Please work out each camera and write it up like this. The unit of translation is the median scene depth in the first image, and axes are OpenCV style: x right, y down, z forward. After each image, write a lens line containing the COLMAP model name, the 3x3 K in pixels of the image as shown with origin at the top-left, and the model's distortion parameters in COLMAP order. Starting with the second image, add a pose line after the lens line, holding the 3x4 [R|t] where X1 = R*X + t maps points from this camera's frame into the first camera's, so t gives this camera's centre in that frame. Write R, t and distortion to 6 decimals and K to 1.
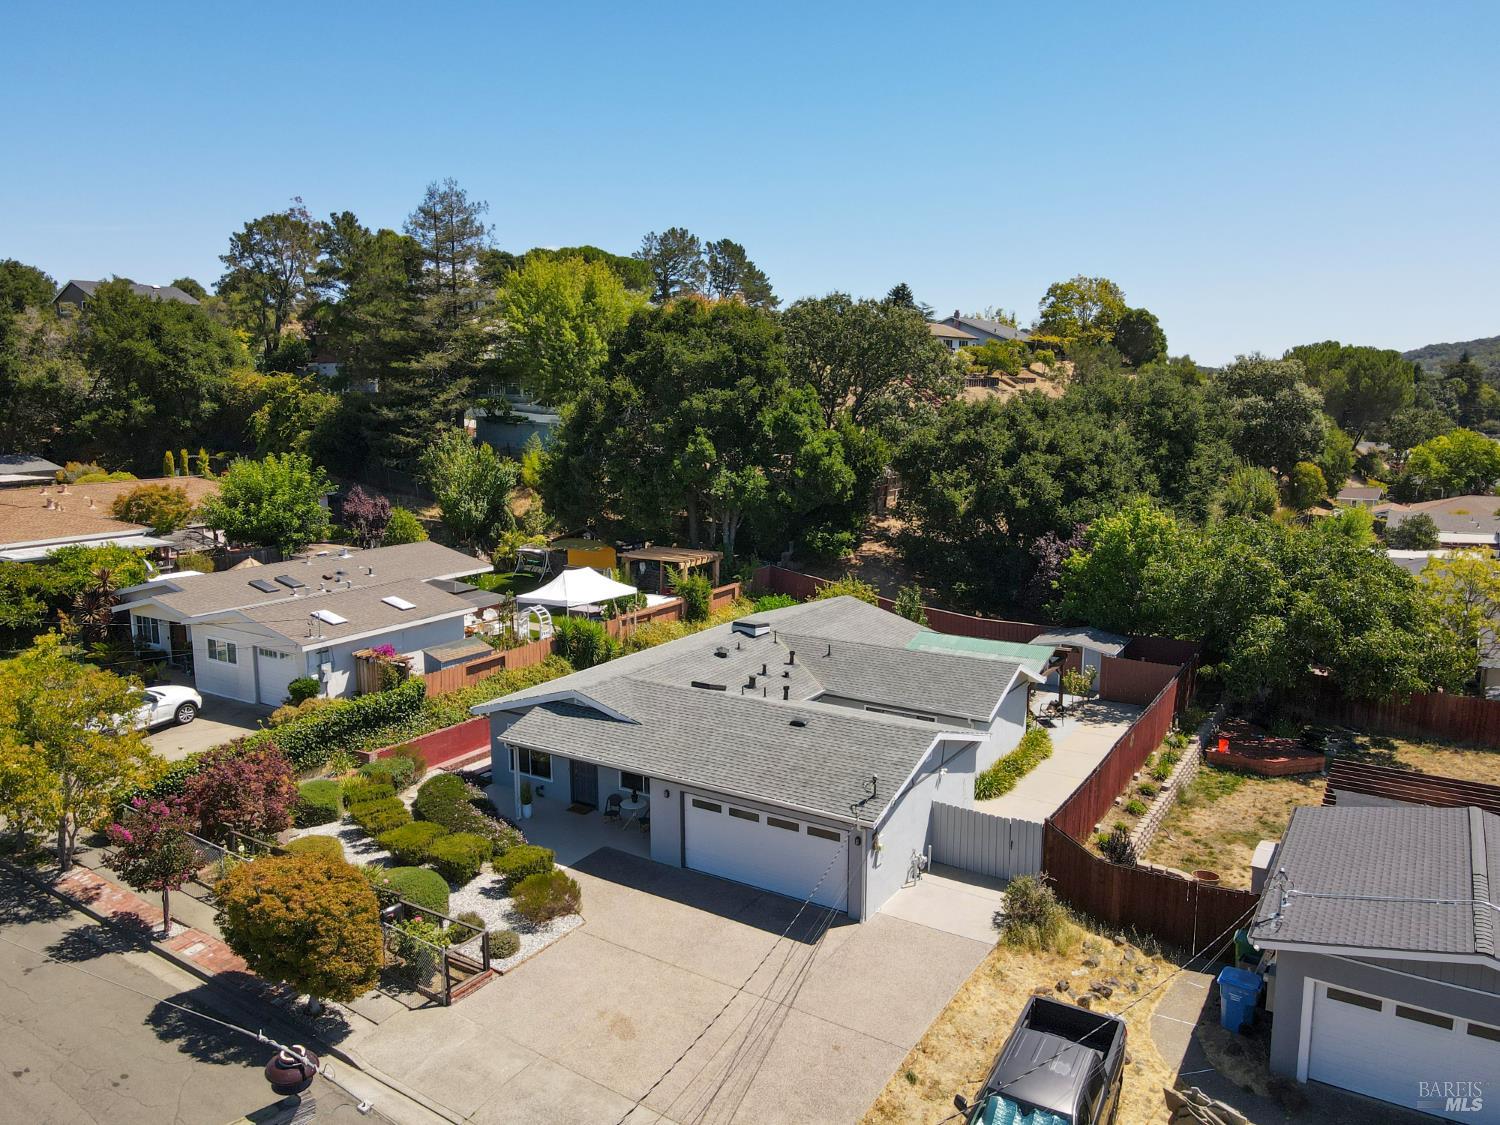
lens RADIAL K [[1100.2, 0, 750.2], [0, 1100.2, 566.0], [0, 0, 1]] dist [0.009394, 0.008968]
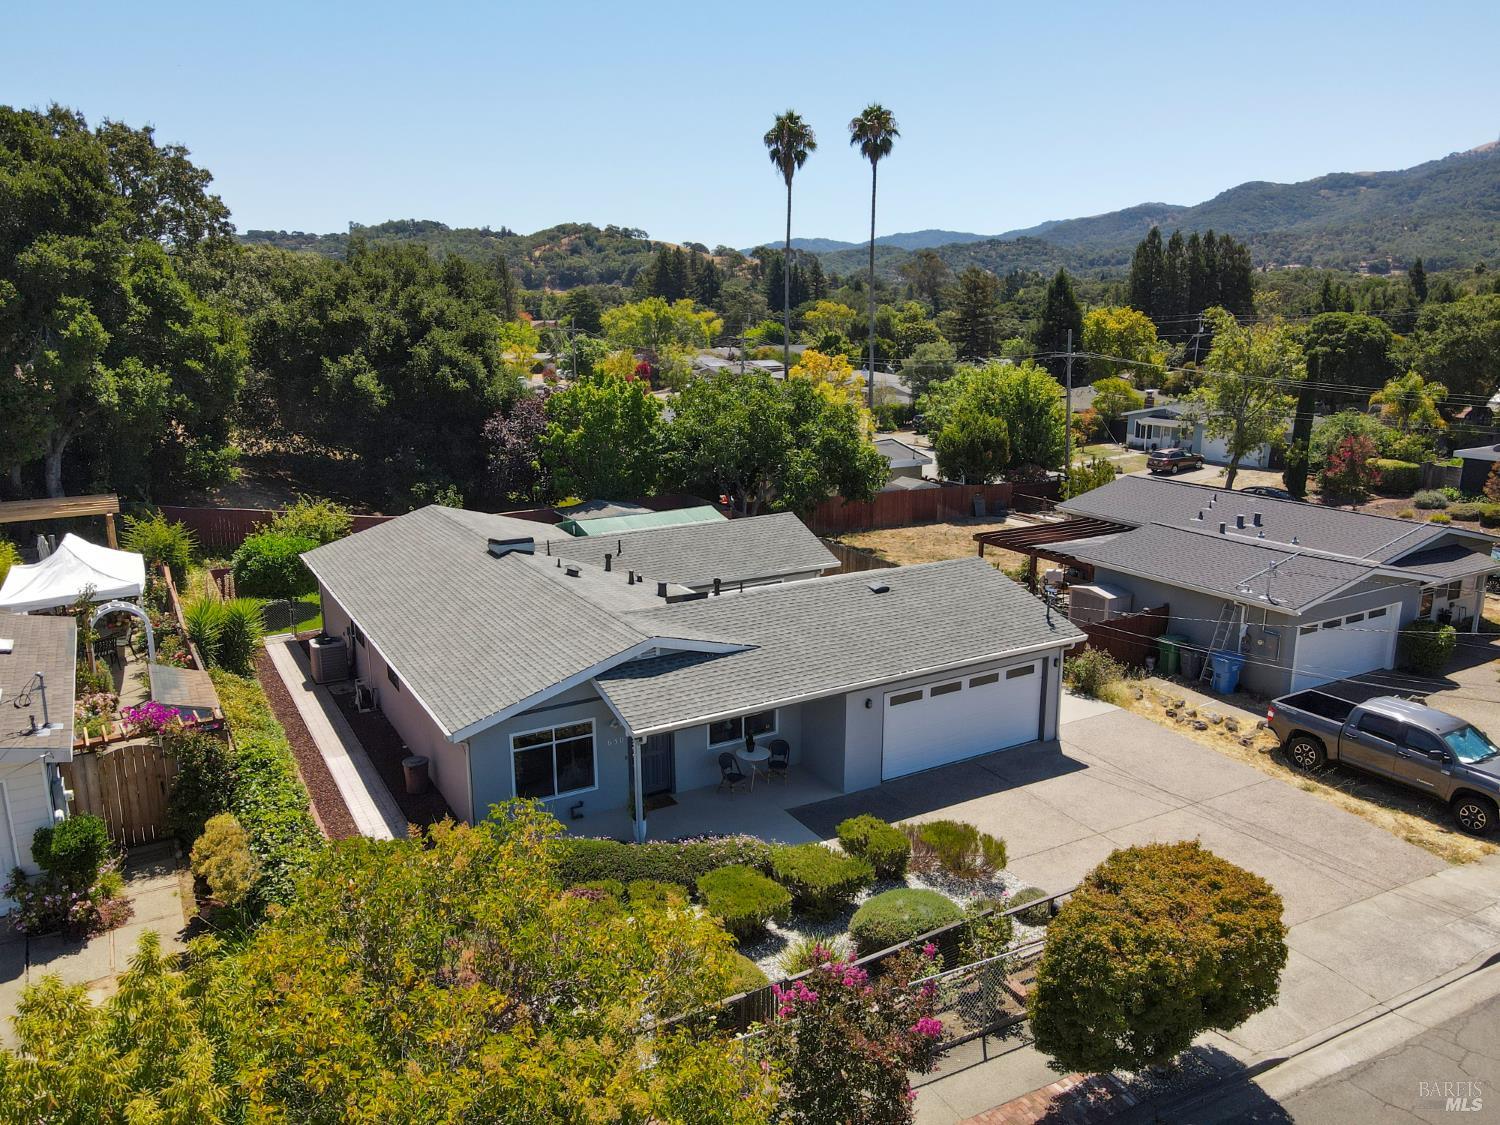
lens RADIAL K [[1100.2, 0, 745.6], [0, 1100.2, 558.7], [0, 0, 1]] dist [0.009394, 0.008968]
pose [[0.465093, -0.203561, 0.861540, -0.627641], [0.147498, 0.977419, 0.151316, -0.027852], [-0.872888, 0.056699, 0.484616, 0.530399]]
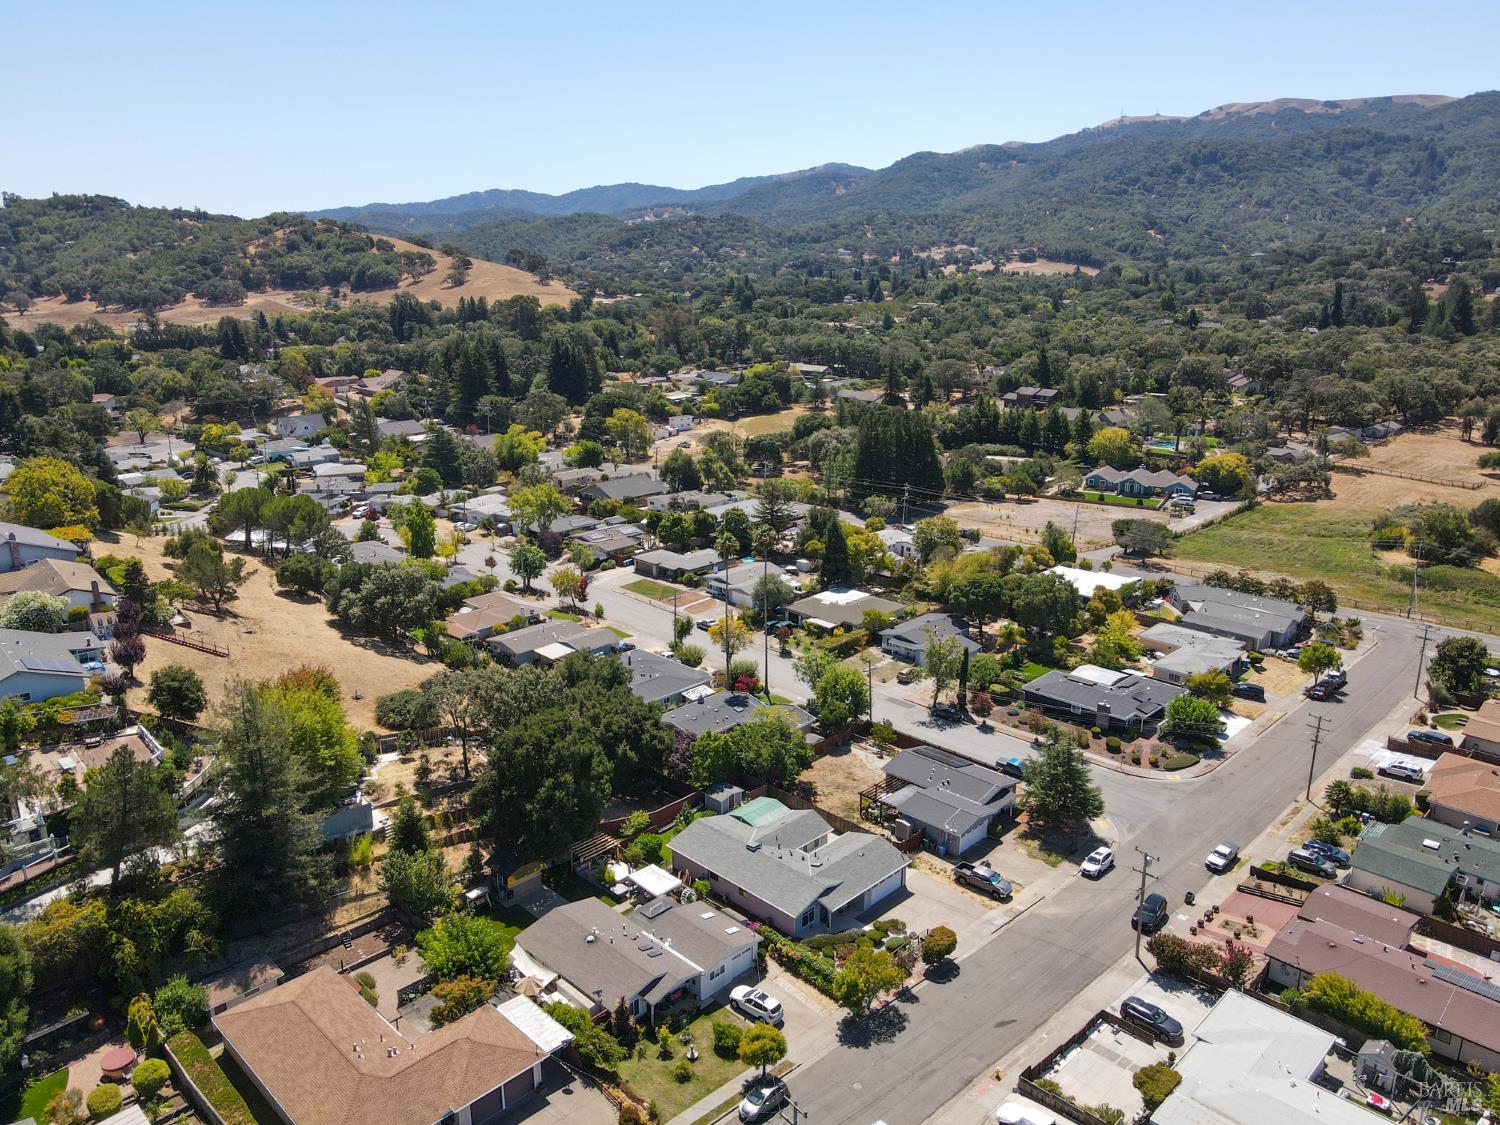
lens RADIAL K [[1100.2, 0, 745.9], [0, 1100.2, 561.9], [0, 0, 1]] dist [0.009394, 0.008968]
pose [[0.218793, -0.270063, 0.937654, -2.512274], [0.158911, 0.957970, 0.238833, -1.347260], [-0.962744, 0.096749, 0.252513, 0.299641]]
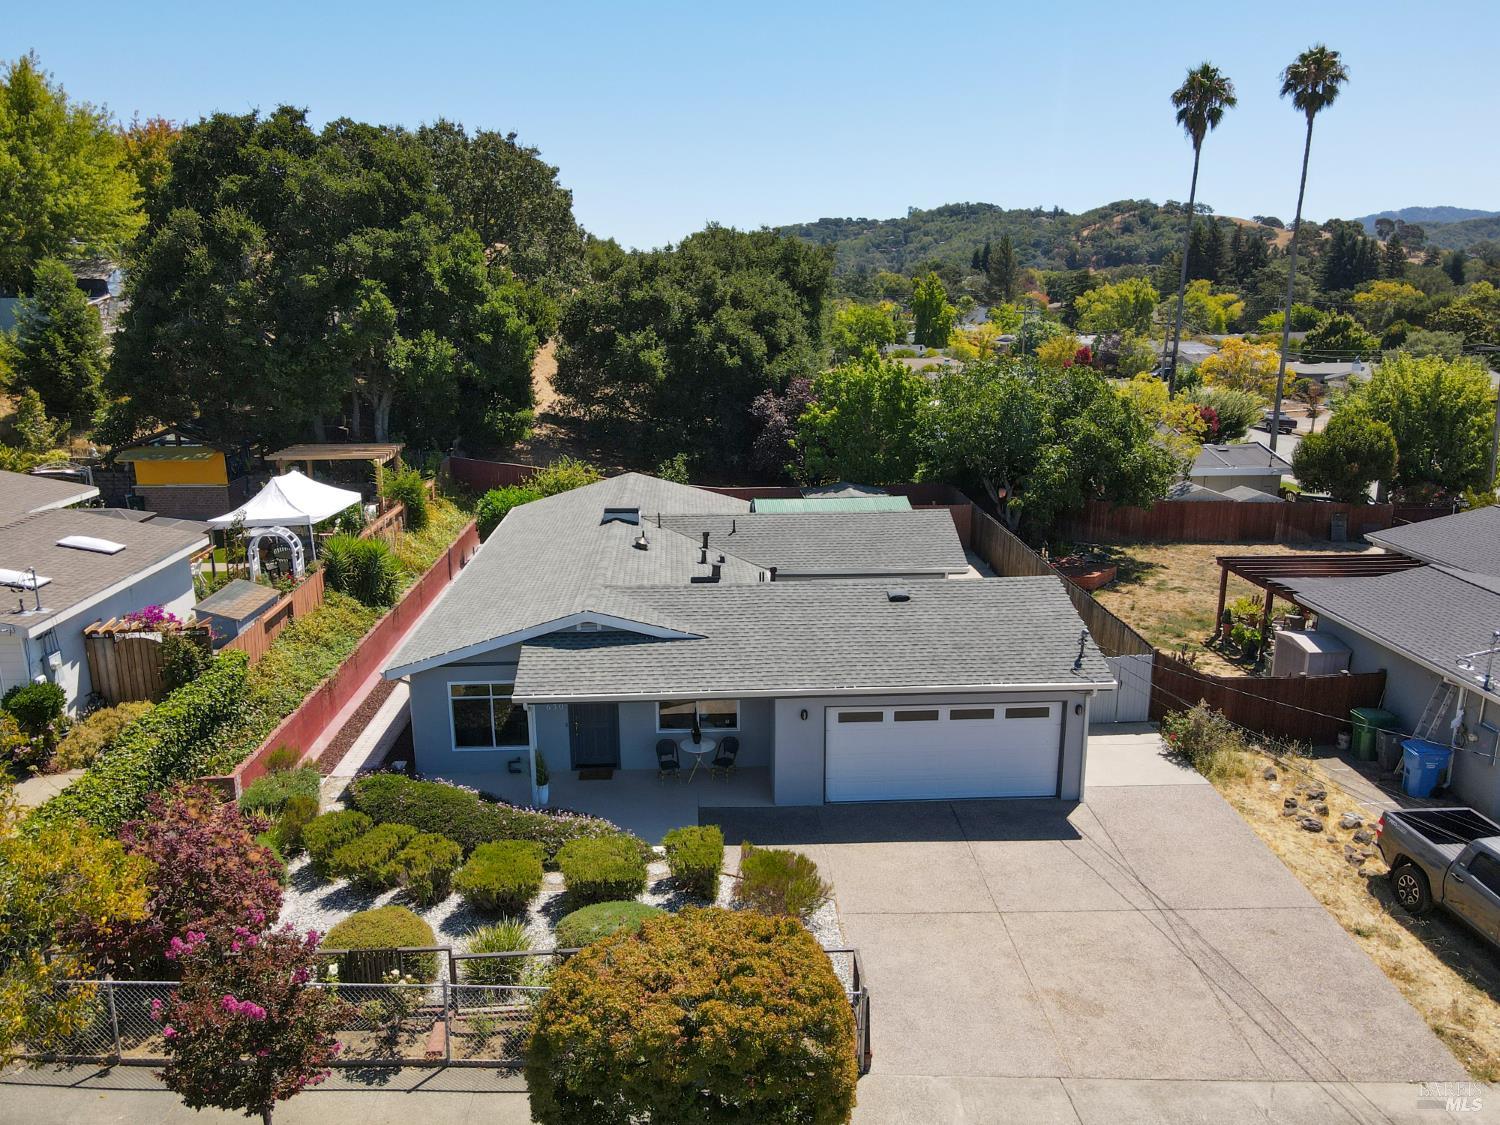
lens RADIAL K [[1100.2, 0, 745.4], [0, 1100.2, 559.5], [0, 0, 1]] dist [0.009394, 0.008968]
pose [[0.820743, -0.142157, 0.553328, -0.402258], [0.097817, 0.989212, 0.109050, 0.011219], [-0.562861, -0.035377, 0.825794, 0.312968]]
